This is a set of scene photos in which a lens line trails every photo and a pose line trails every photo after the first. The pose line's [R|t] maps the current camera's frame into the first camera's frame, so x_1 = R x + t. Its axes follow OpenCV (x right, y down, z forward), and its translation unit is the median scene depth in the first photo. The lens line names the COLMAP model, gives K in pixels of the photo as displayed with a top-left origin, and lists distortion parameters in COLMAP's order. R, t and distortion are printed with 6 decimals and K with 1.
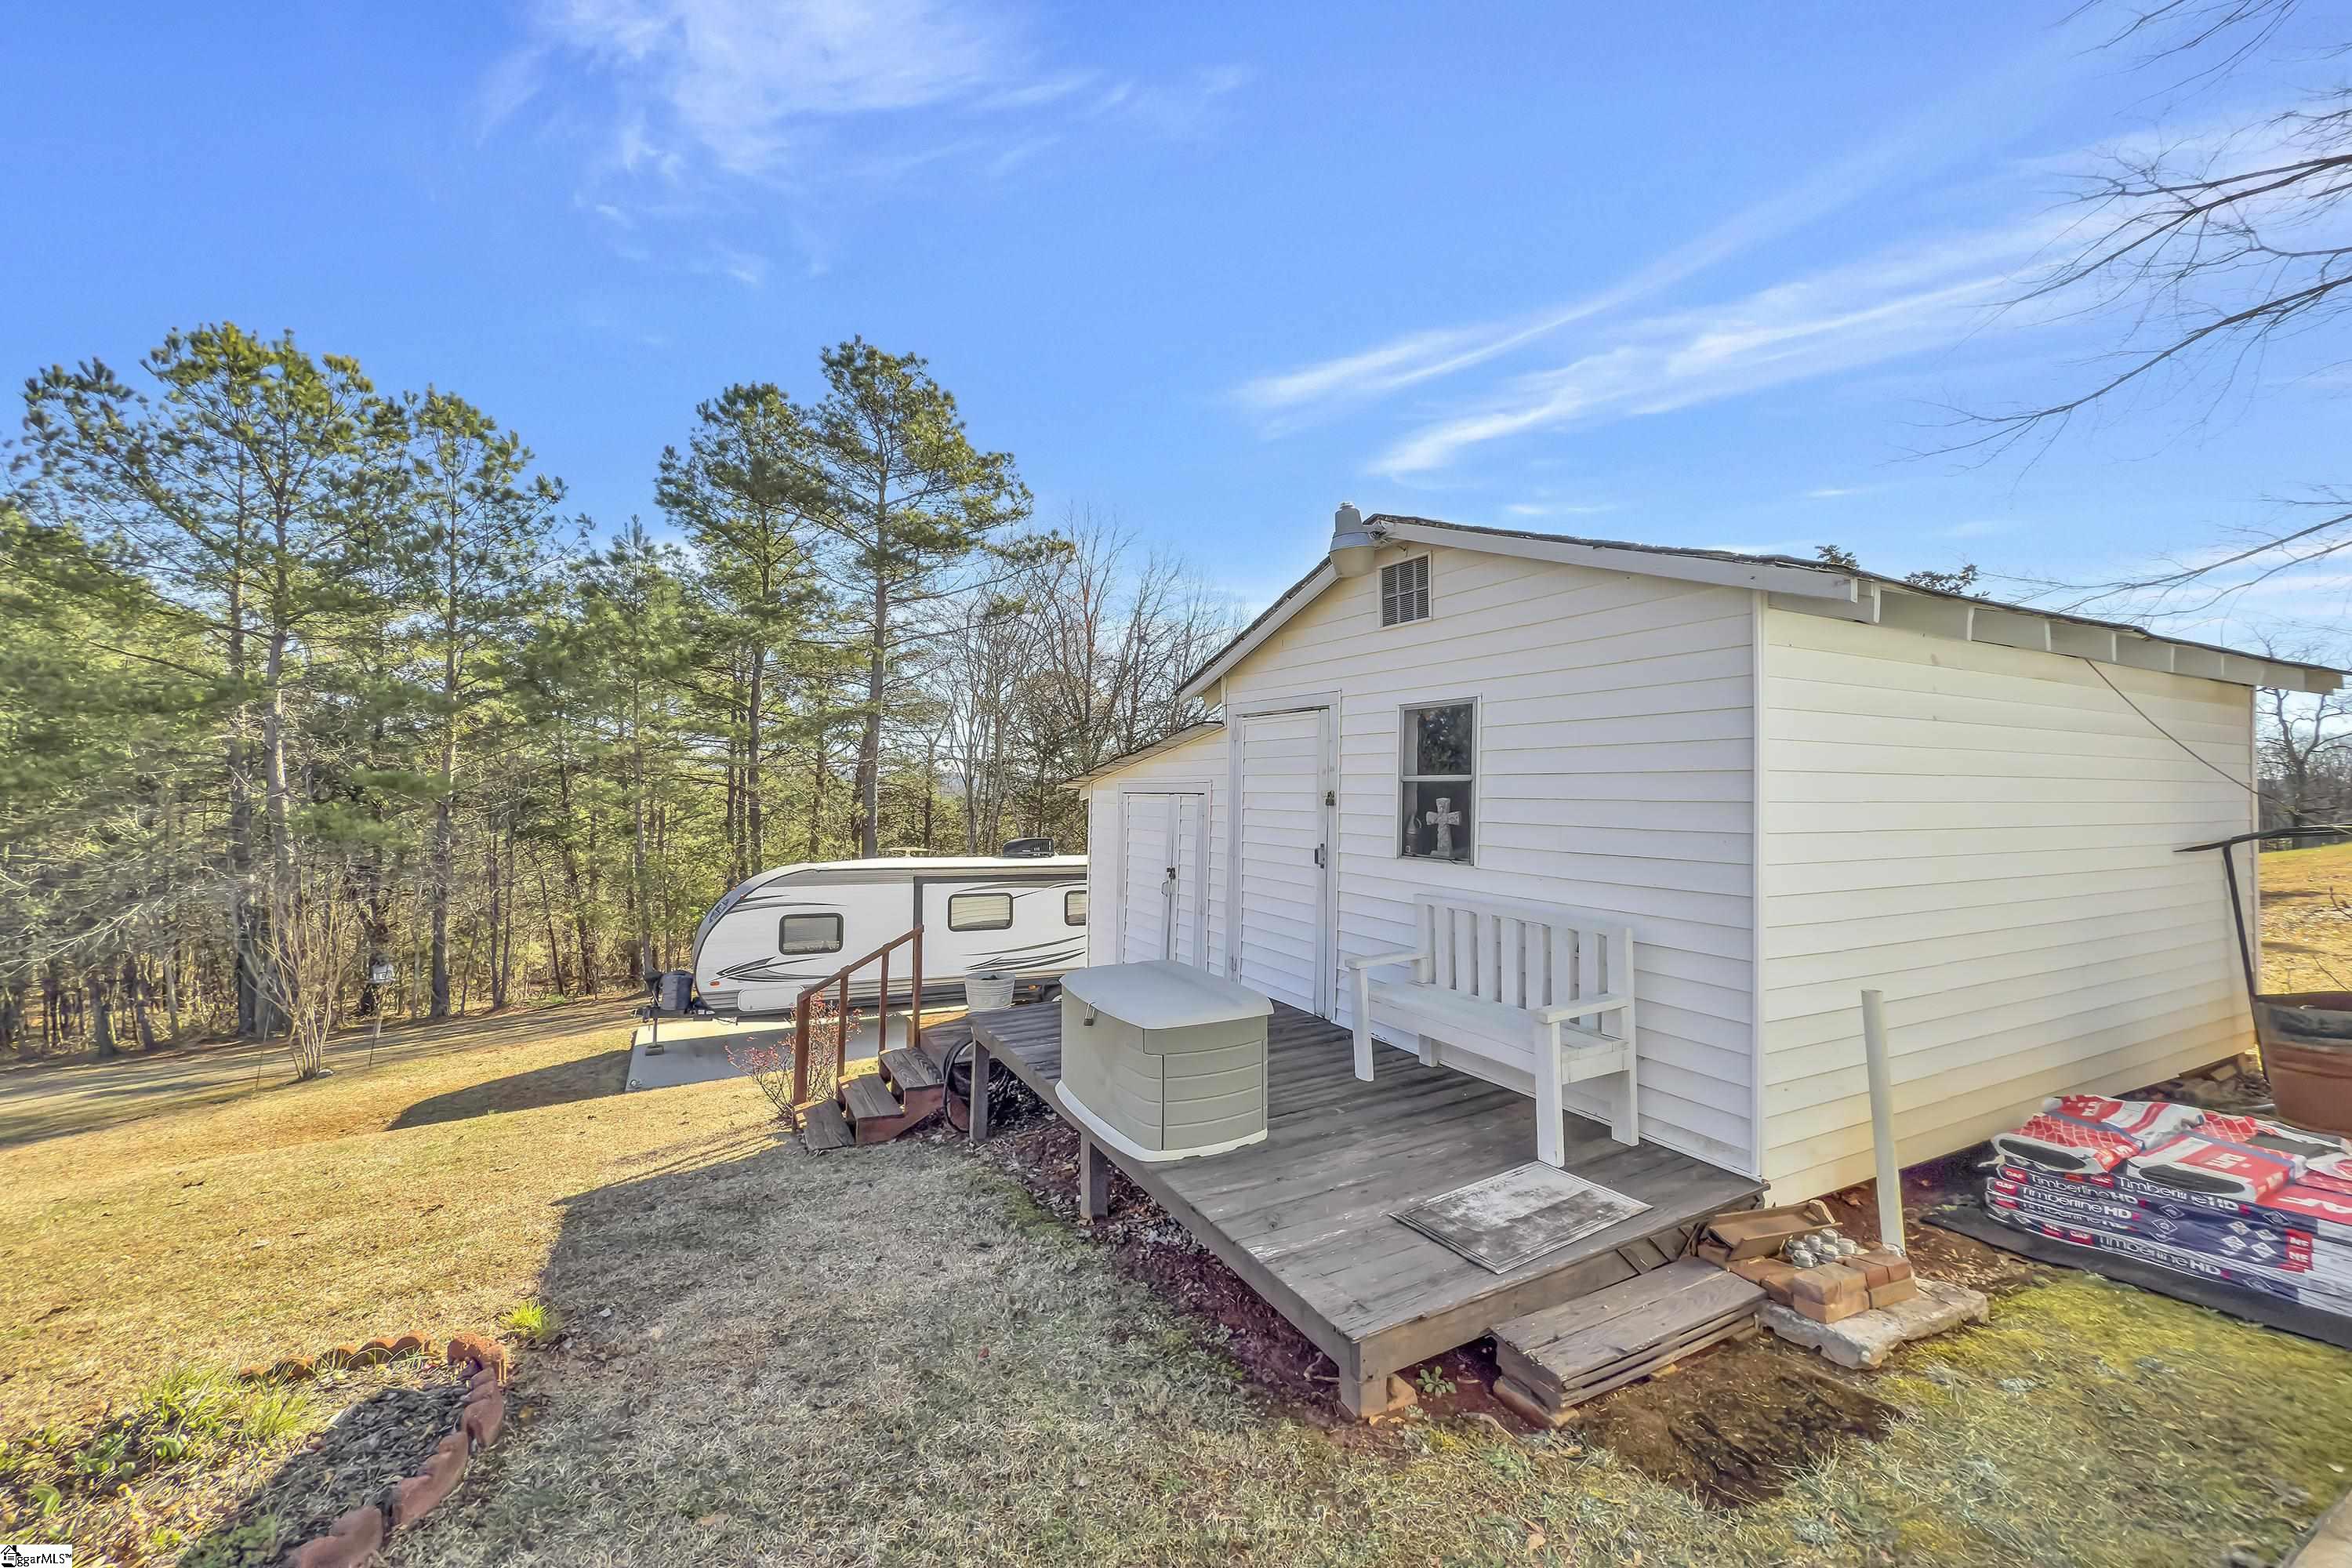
lens RADIAL K [[930.9, 0, 1176.0], [0, 930.9, 784.0], [0, 0, 1]] dist [0.000146, -0.000187]
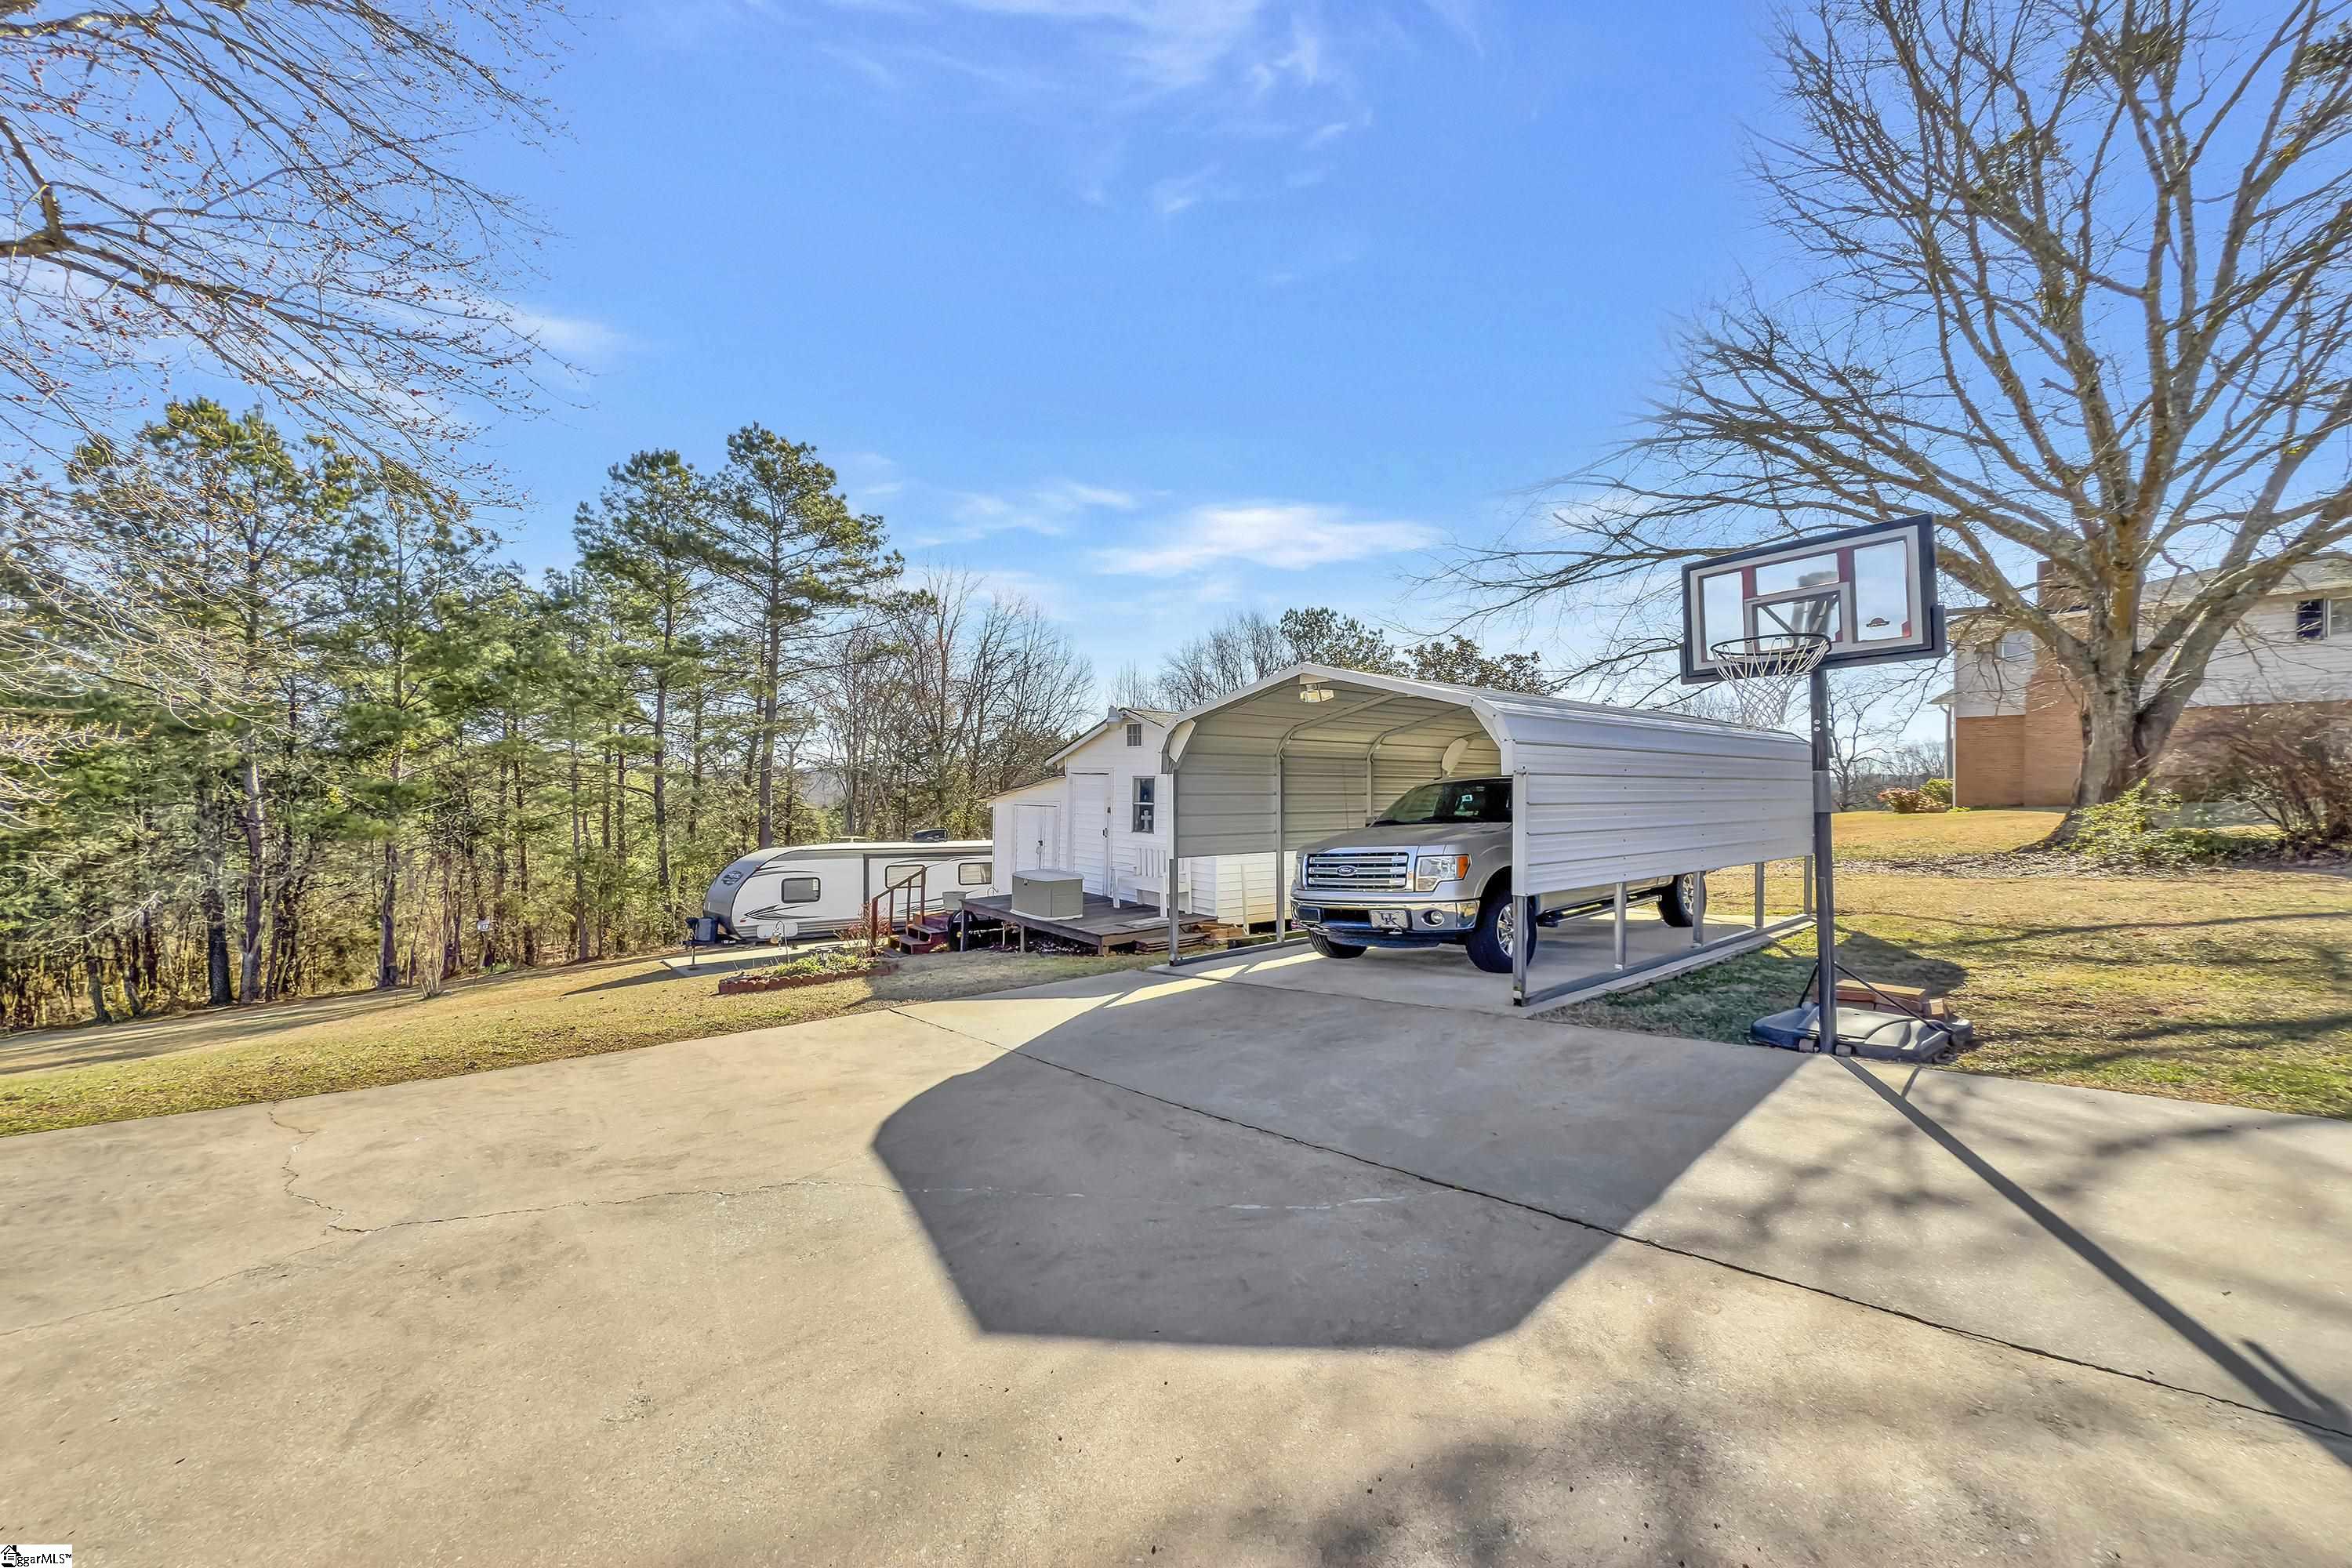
lens RADIAL K [[930.9, 0, 1176.0], [0, 930.9, 784.0], [0, 0, 1]] dist [0.000146, -0.000187]
pose [[0.982977, -0.000581, 0.183729, -0.024616], [-0.000656, 0.999978, 0.006674, -0.014737], [-0.183729, -0.006681, 0.982954, -0.312200]]
